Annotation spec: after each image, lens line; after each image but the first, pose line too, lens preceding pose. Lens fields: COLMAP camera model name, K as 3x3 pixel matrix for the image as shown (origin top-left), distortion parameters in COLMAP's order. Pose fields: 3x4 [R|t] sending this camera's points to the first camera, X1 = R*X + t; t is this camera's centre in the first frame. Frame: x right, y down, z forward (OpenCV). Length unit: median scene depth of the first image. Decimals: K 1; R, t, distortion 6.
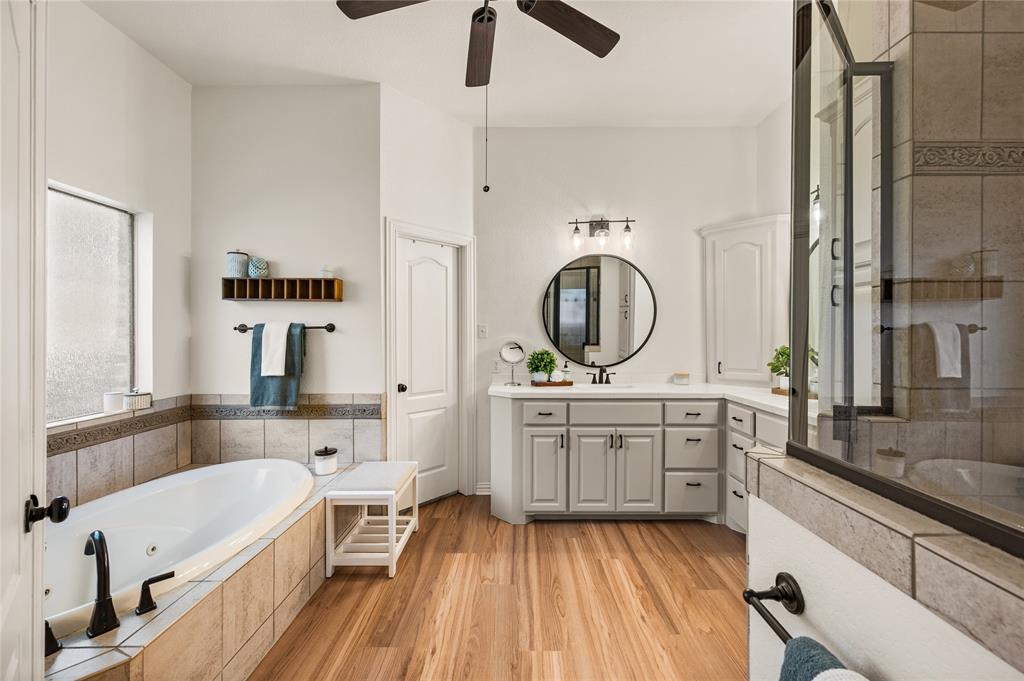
lens RADIAL K [[406.0, 0, 514.4], [0, 406.0, 332.2], [0, 0, 1]] dist [-0.001473, -0.000074]
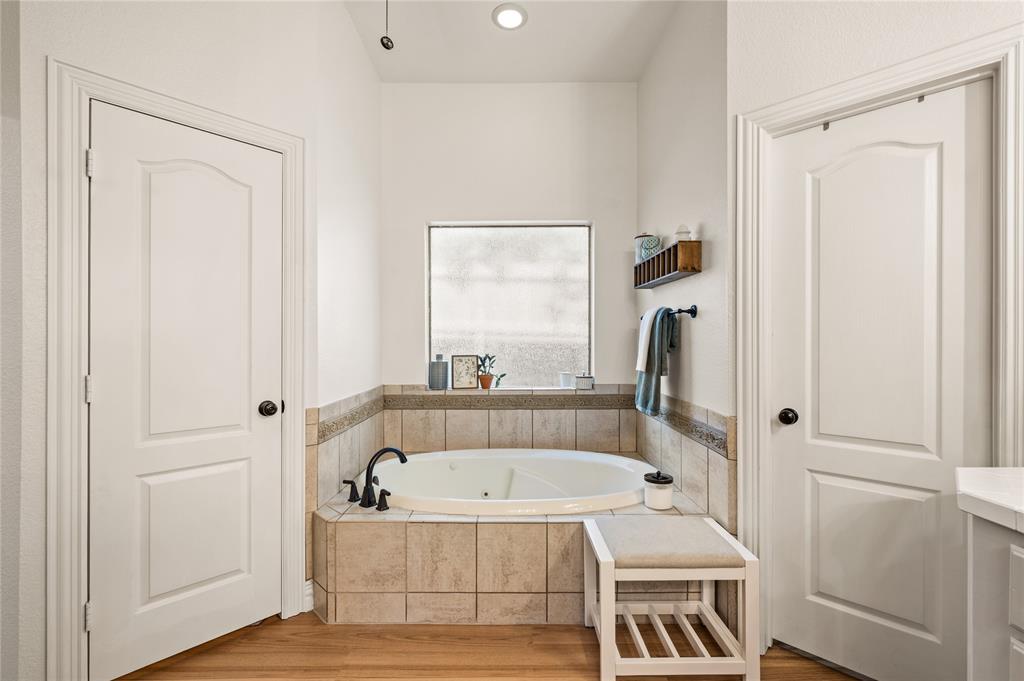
lens RADIAL K [[440.9, 0, 517.5], [0, 440.9, 340.0], [0, 0, 1]] dist [-0.000653, -0.000082]
pose [[0.004373, 0.001611, -0.999989, 0.339577], [0.012129, 0.999925, 0.001664, 0.036470], [0.999917, -0.012136, 0.004353, 0.732699]]
